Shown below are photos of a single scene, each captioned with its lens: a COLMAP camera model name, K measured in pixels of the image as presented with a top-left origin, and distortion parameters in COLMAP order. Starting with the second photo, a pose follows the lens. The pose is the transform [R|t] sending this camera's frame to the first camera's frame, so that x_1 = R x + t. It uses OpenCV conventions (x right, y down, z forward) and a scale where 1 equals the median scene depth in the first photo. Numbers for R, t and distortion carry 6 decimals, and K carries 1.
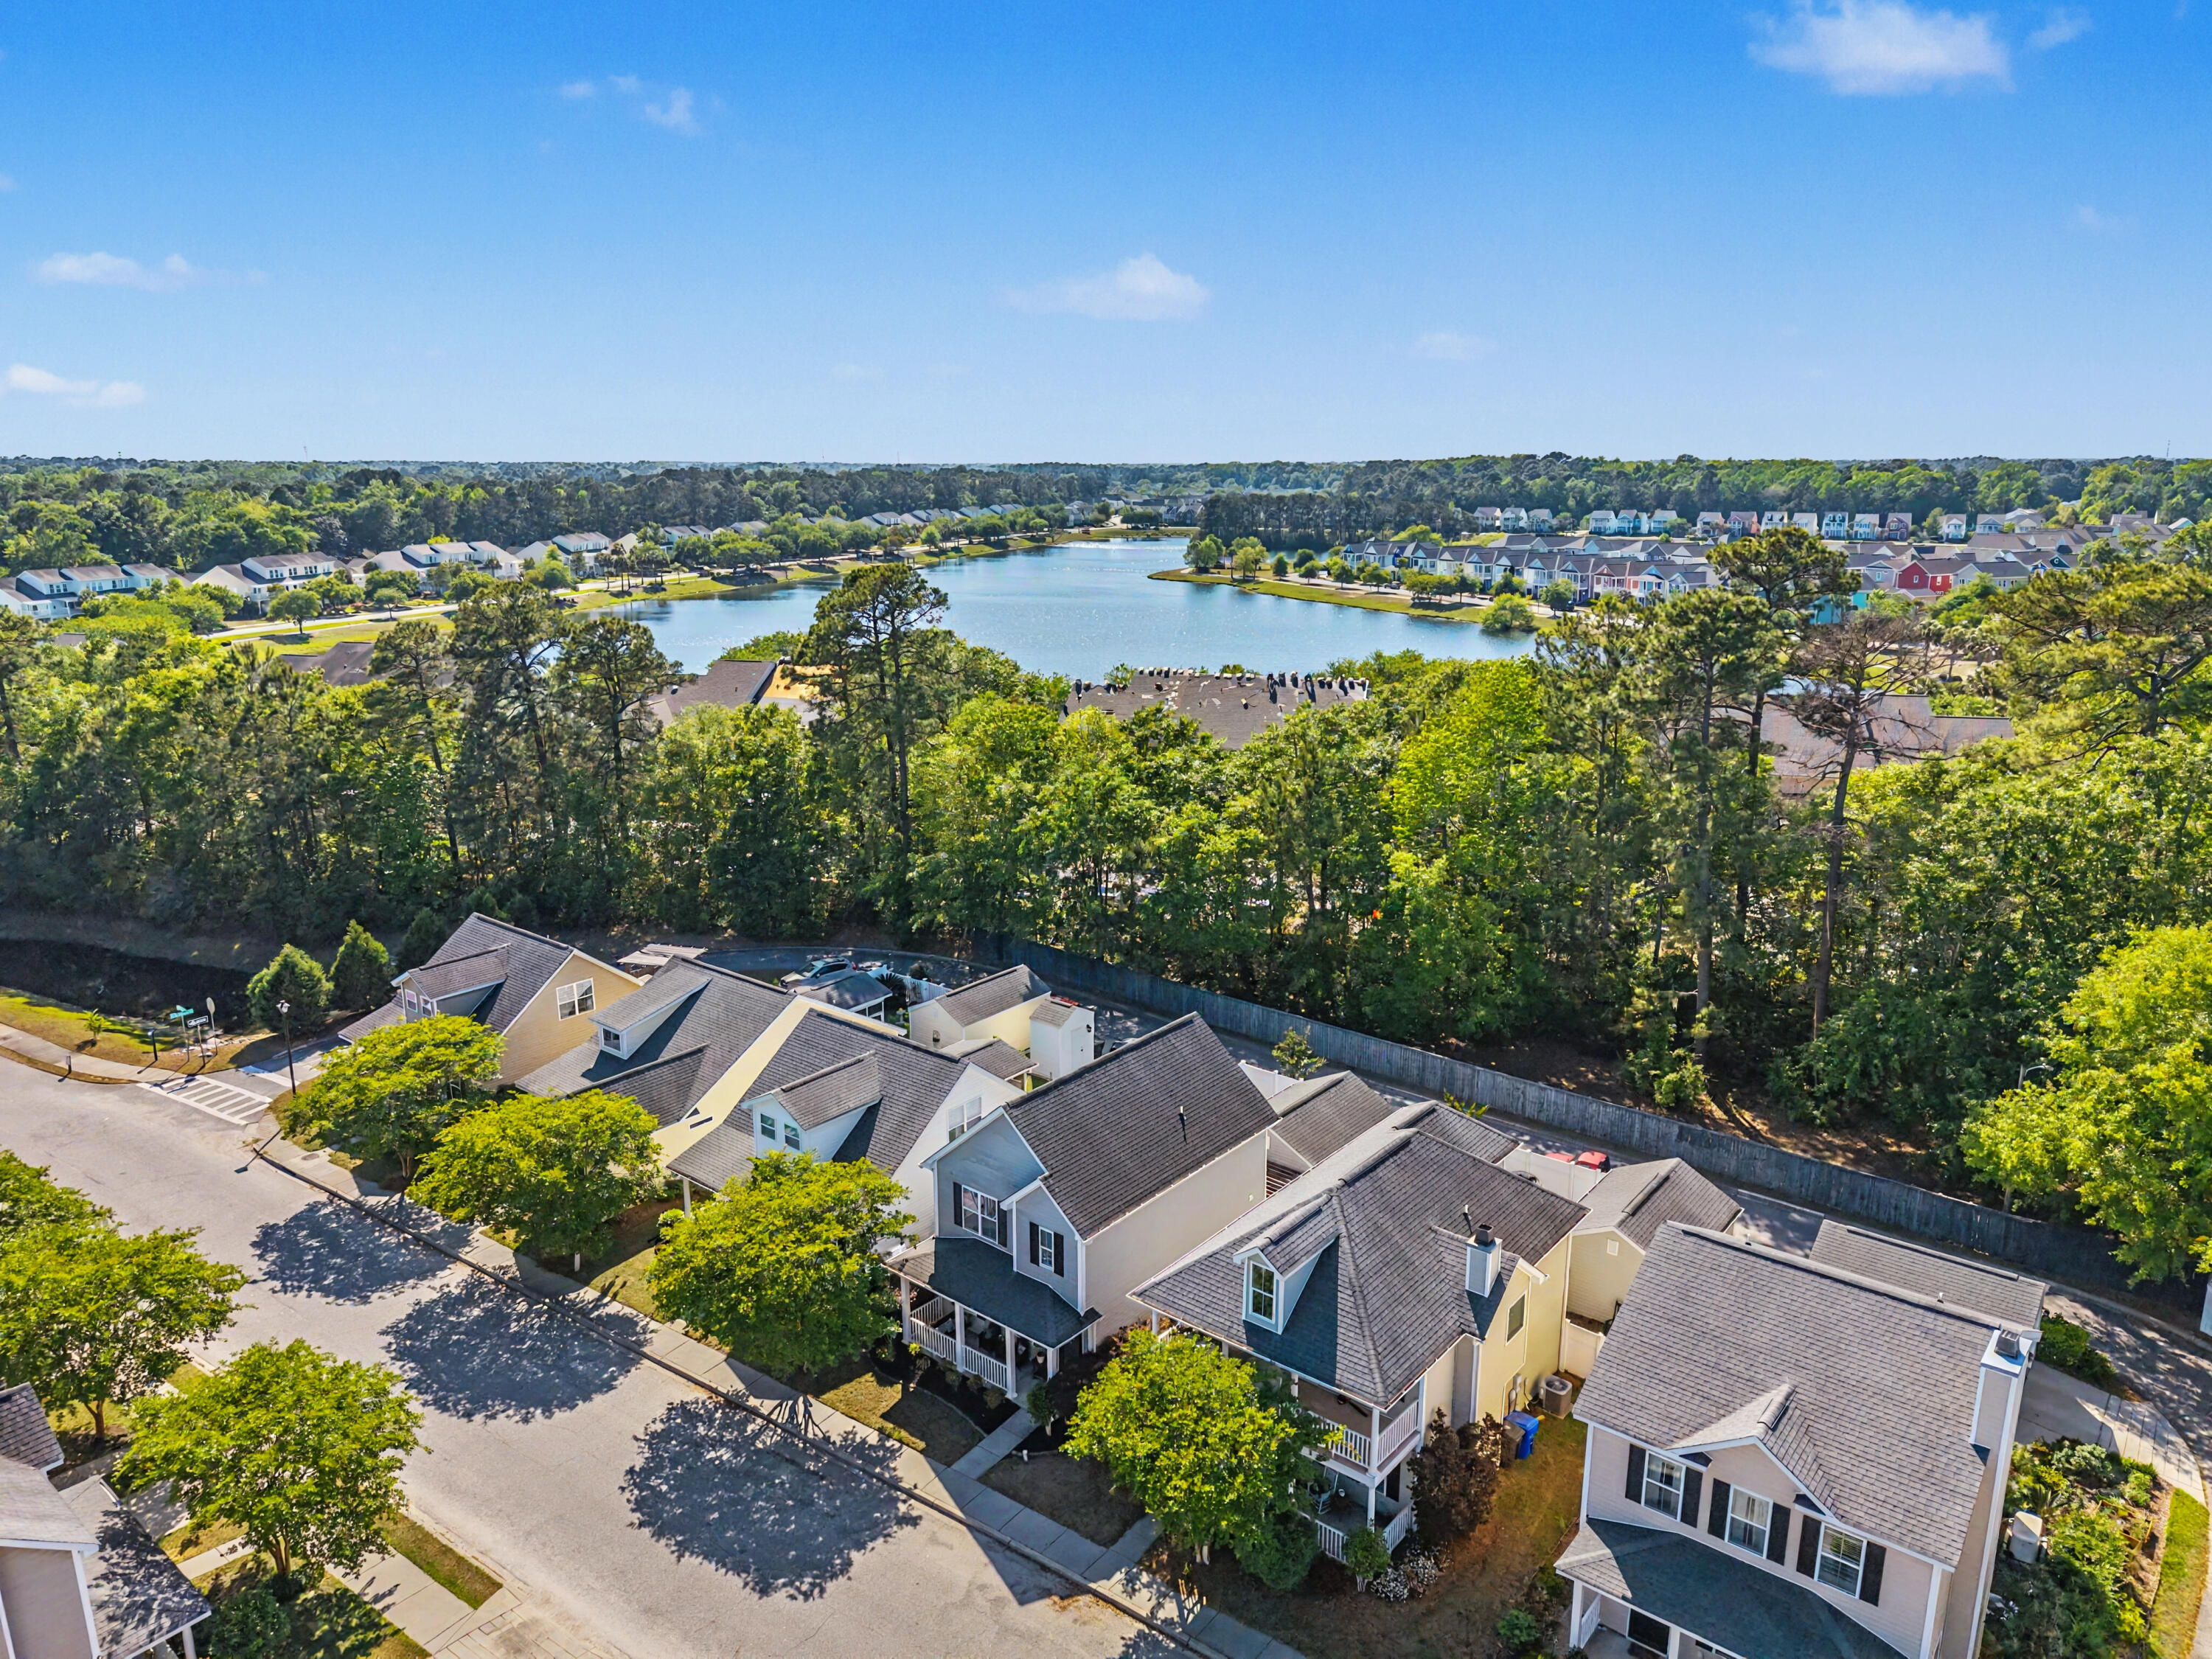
lens RADIAL K [[1501.4, 0, 1106.0], [0, 1501.4, 829.5], [0, 0, 1]] dist [-0.000304, -0.008114]
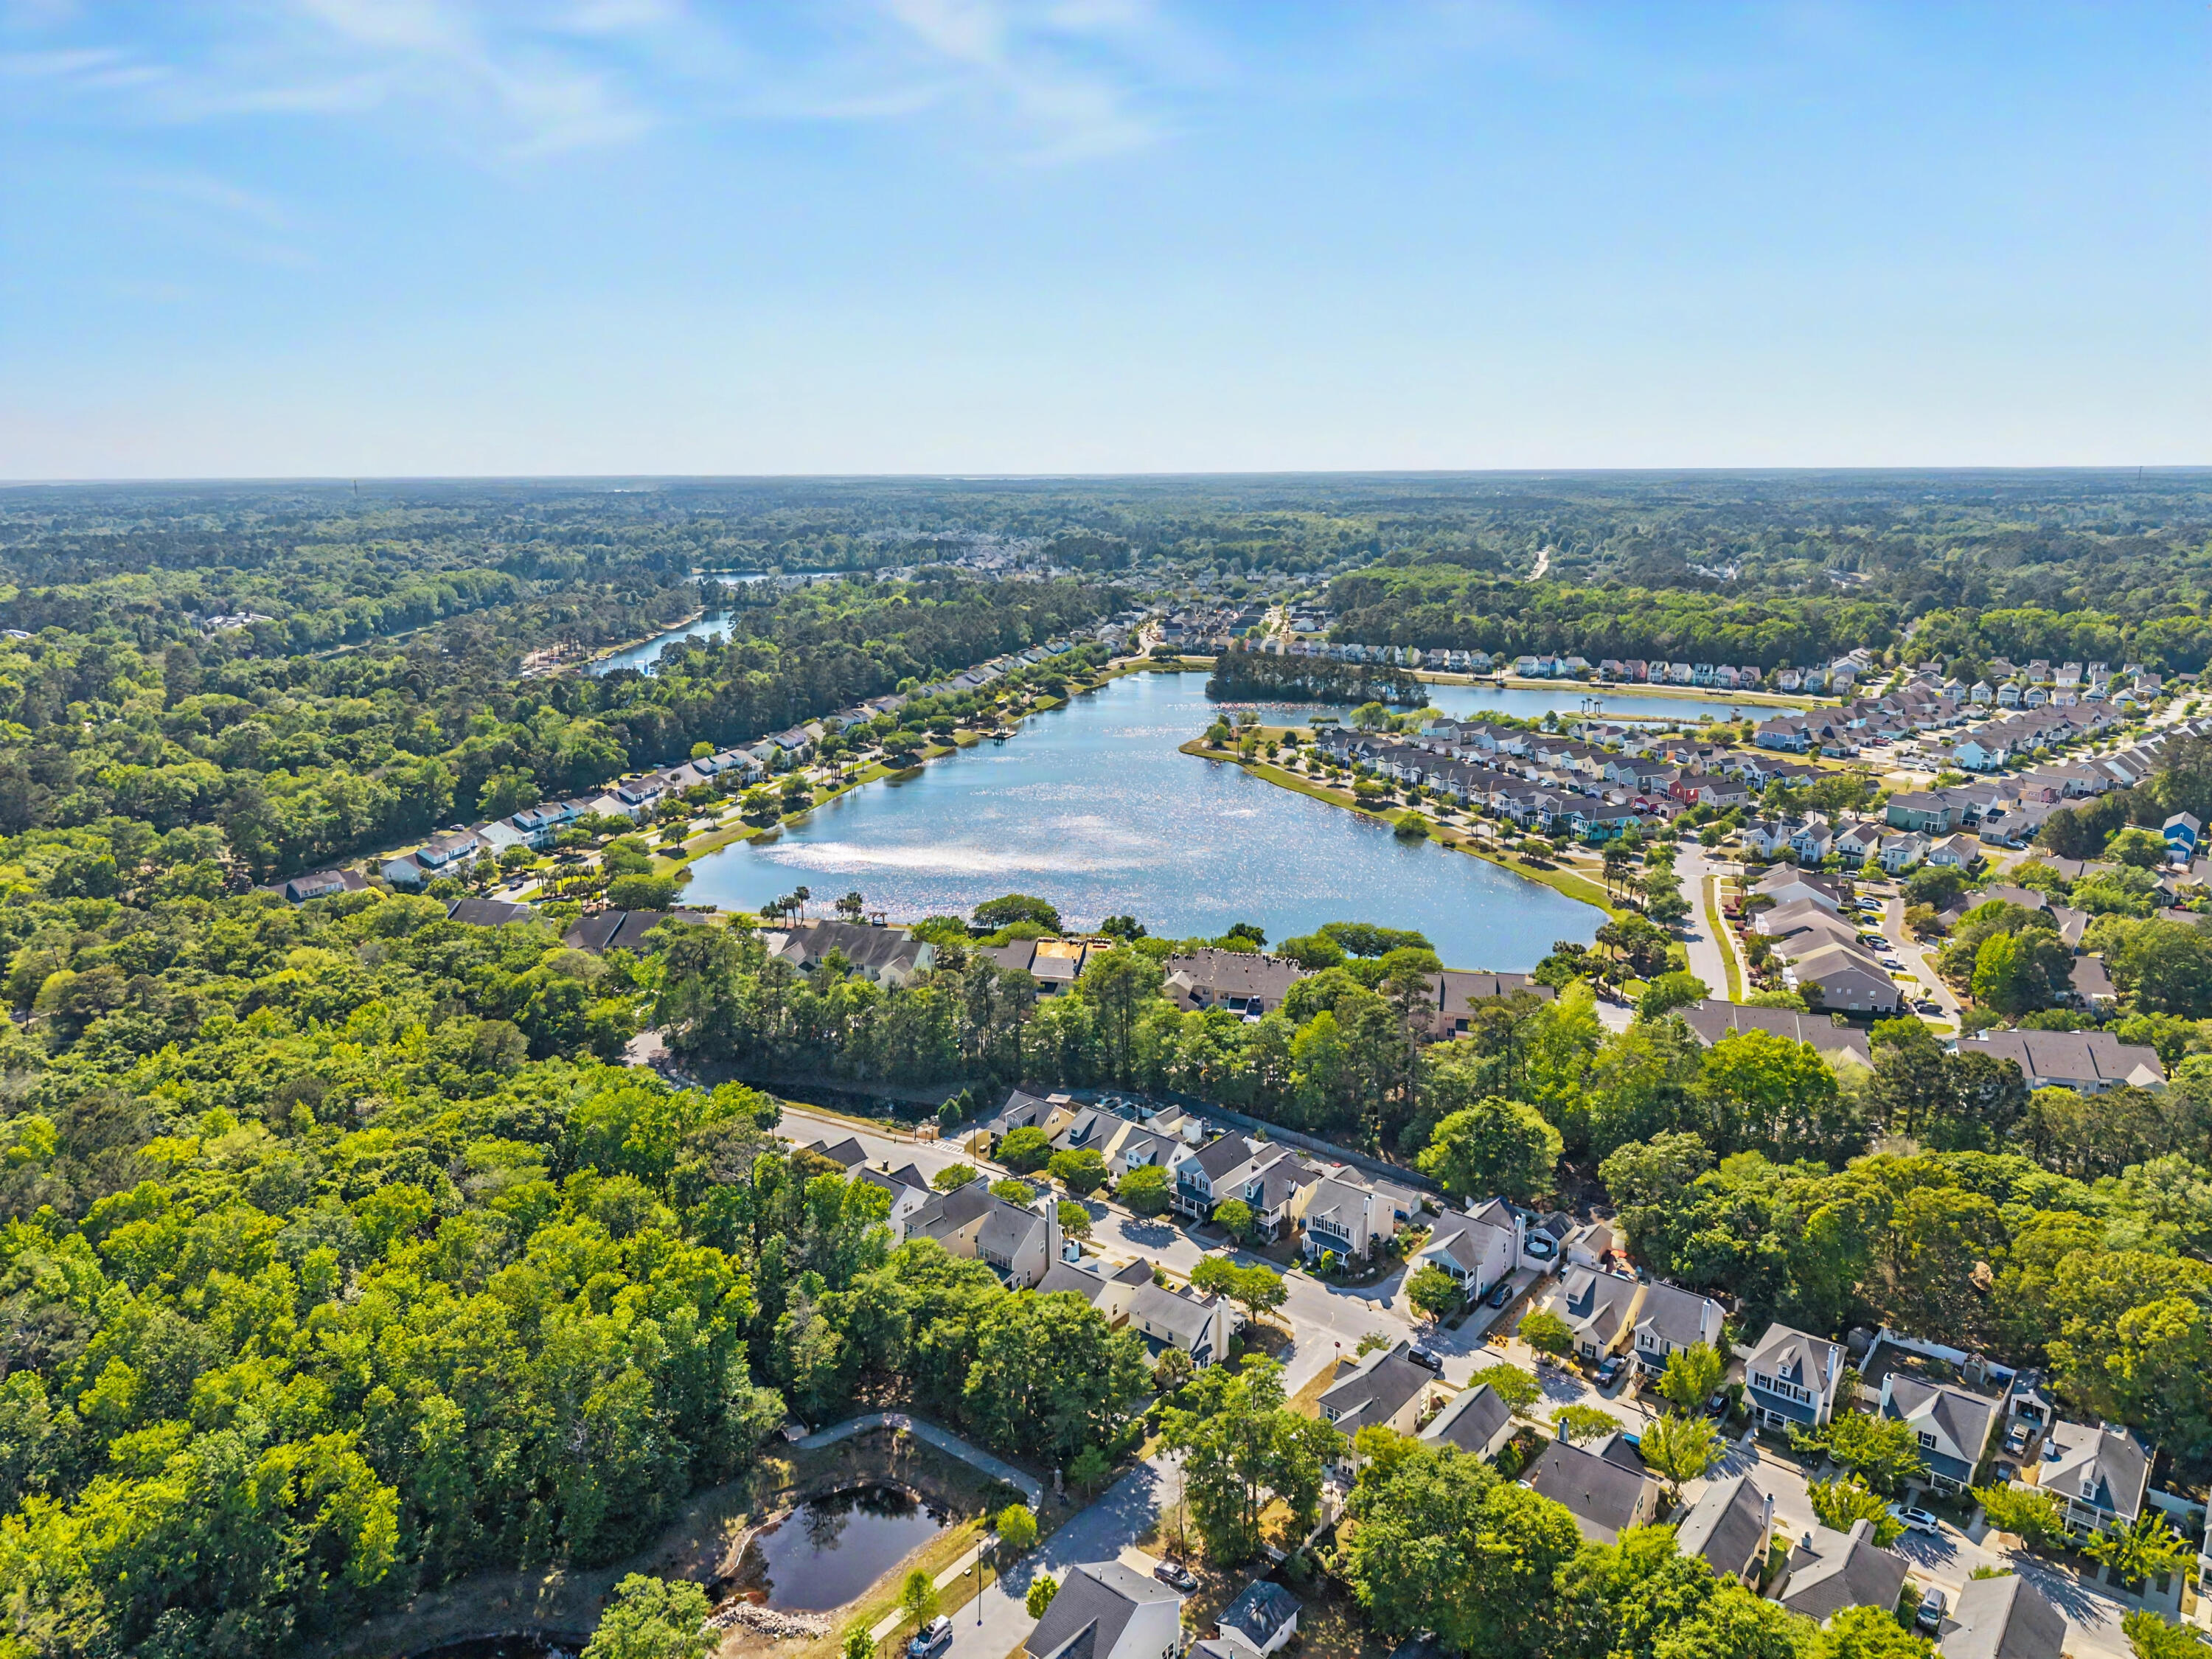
lens RADIAL K [[1496.9, 0, 1106.0], [0, 1496.9, 829.5], [0, 0, 1]] dist [0.111338, -0.001232]
pose [[0.999982, -0.004493, -0.003868, -0.244220], [0.004497, 0.999989, 0.001251, -0.634356], [0.003862, -0.001269, 0.999992, -2.809129]]
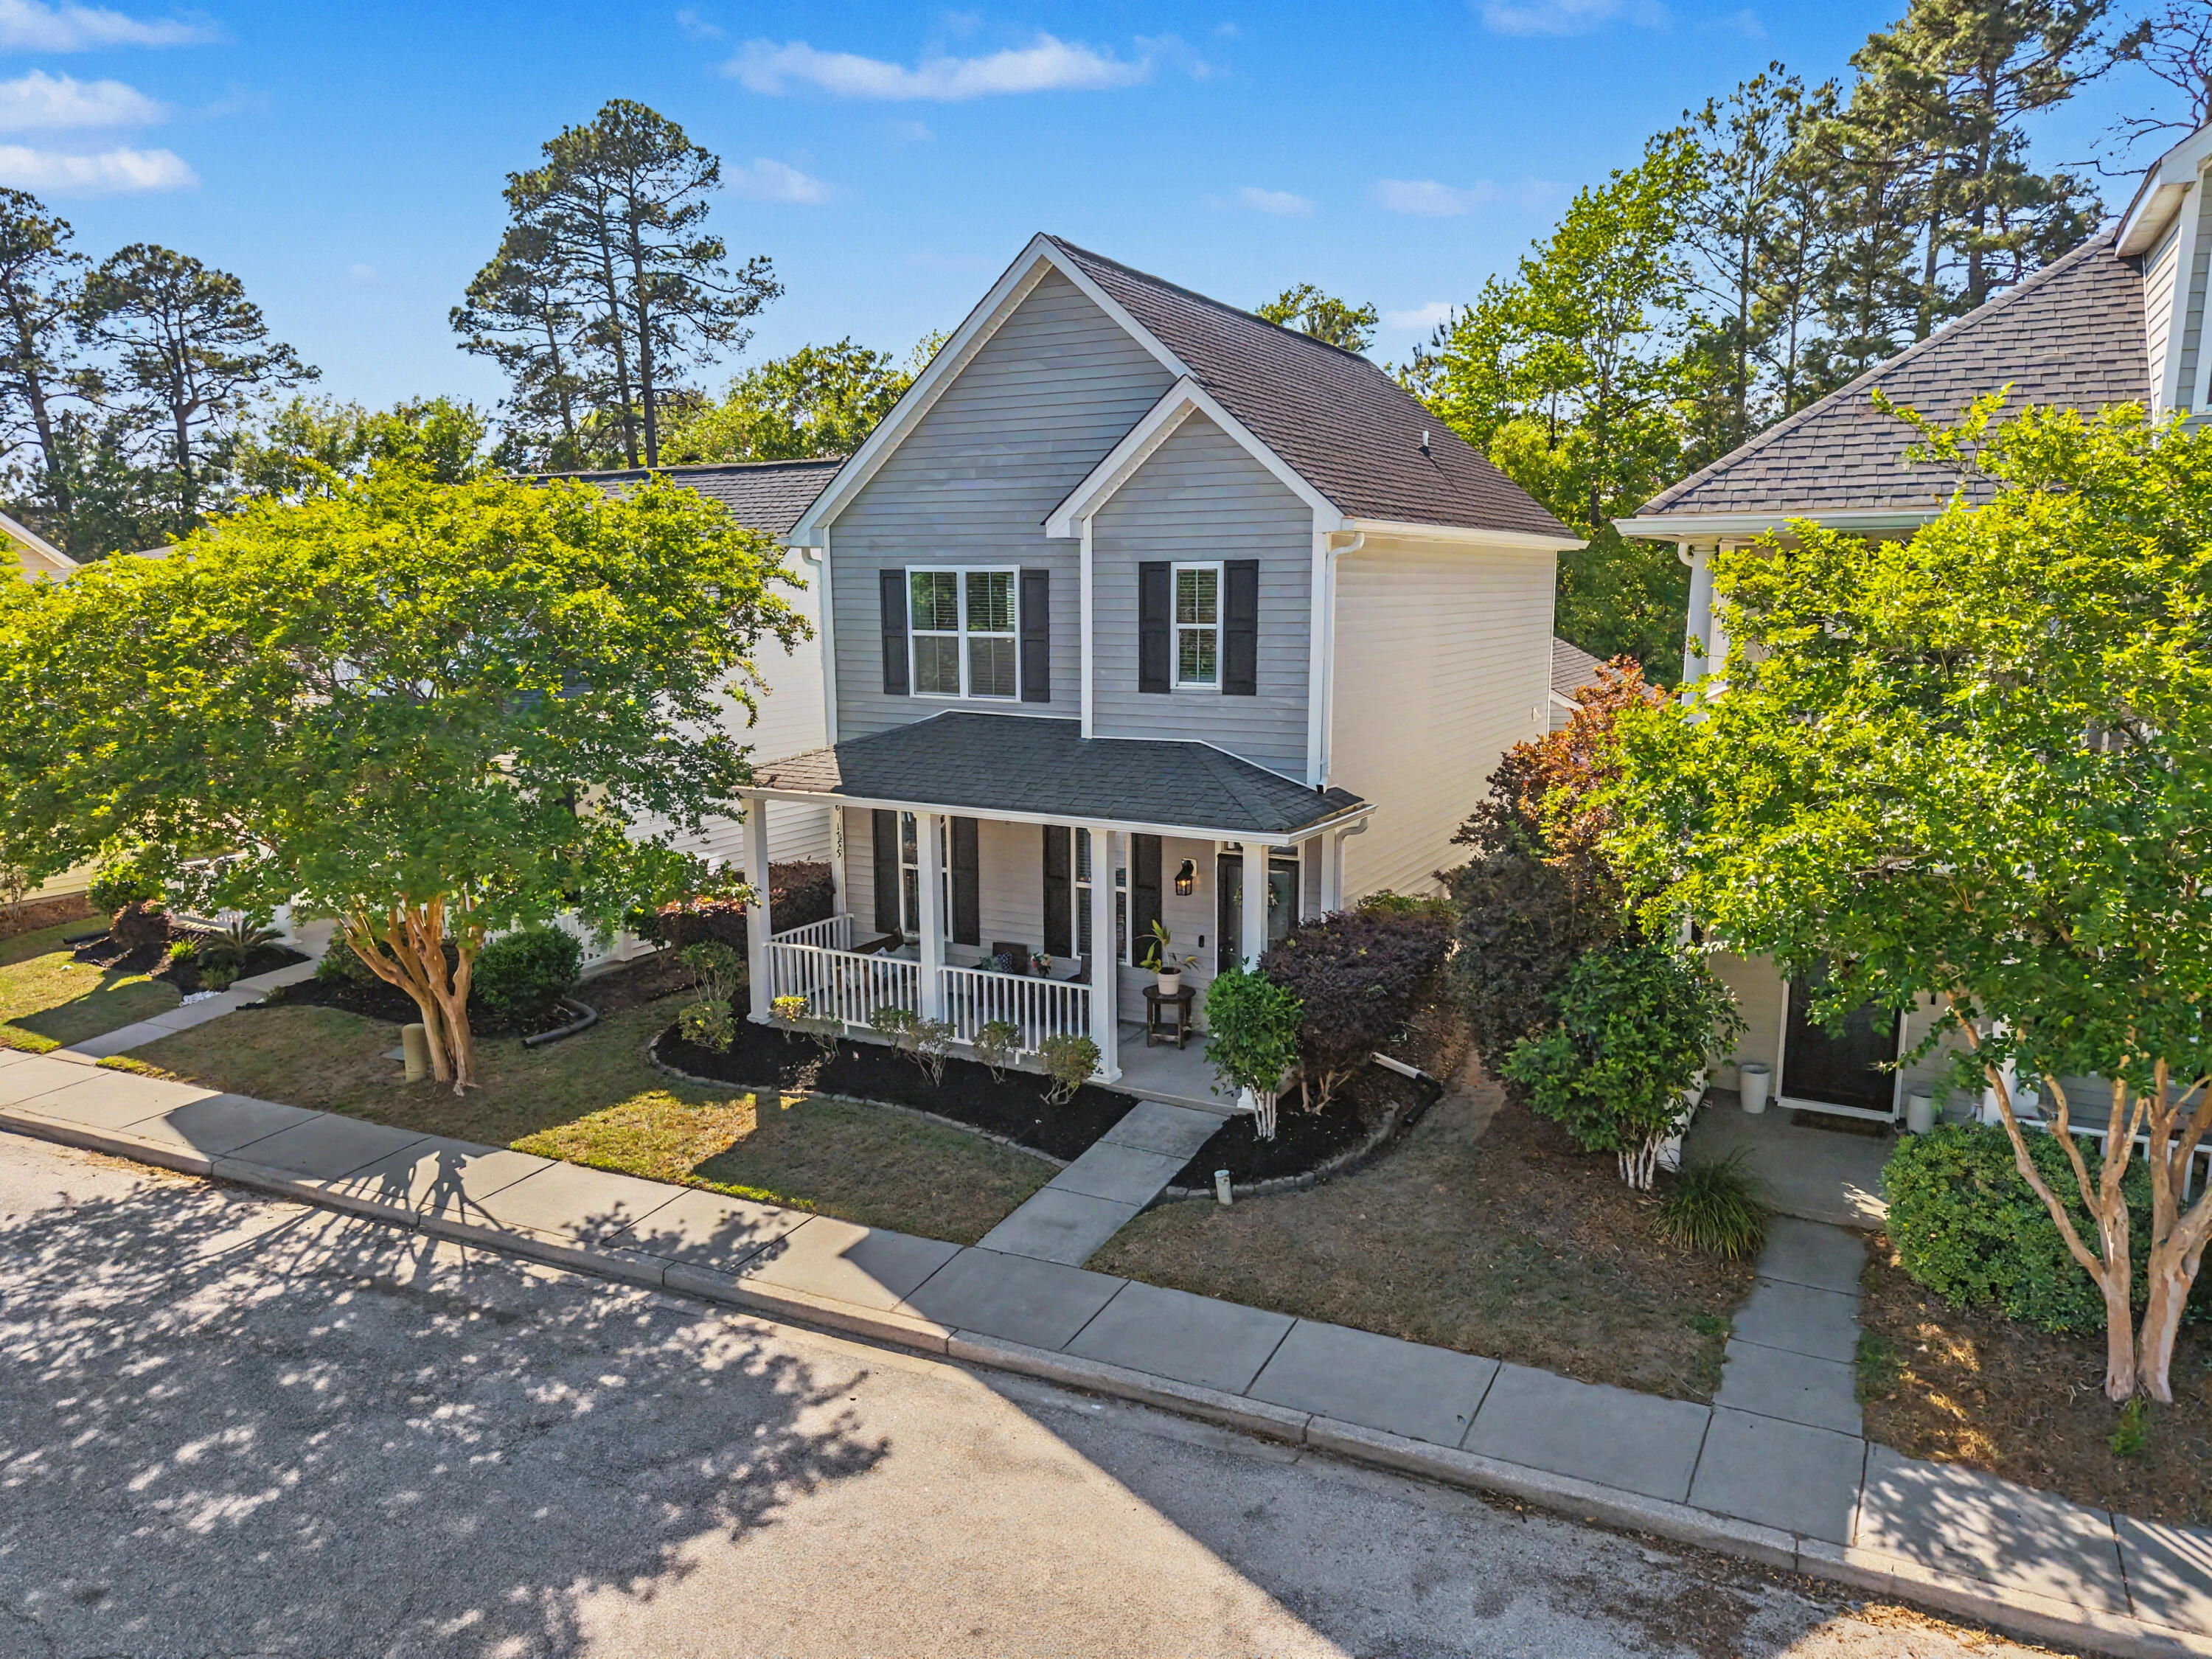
lens RADIAL K [[1386.0, 0, 1158.1], [0, 1386.0, 841.6], [0, 0, 1]] dist [0.003002, 0.001723]
pose [[0.977953, -0.037171, 0.205492, -0.087589], [0.050077, 0.997062, -0.057966, 0.264040], [-0.202734, 0.066978, 0.976941, 0.532450]]
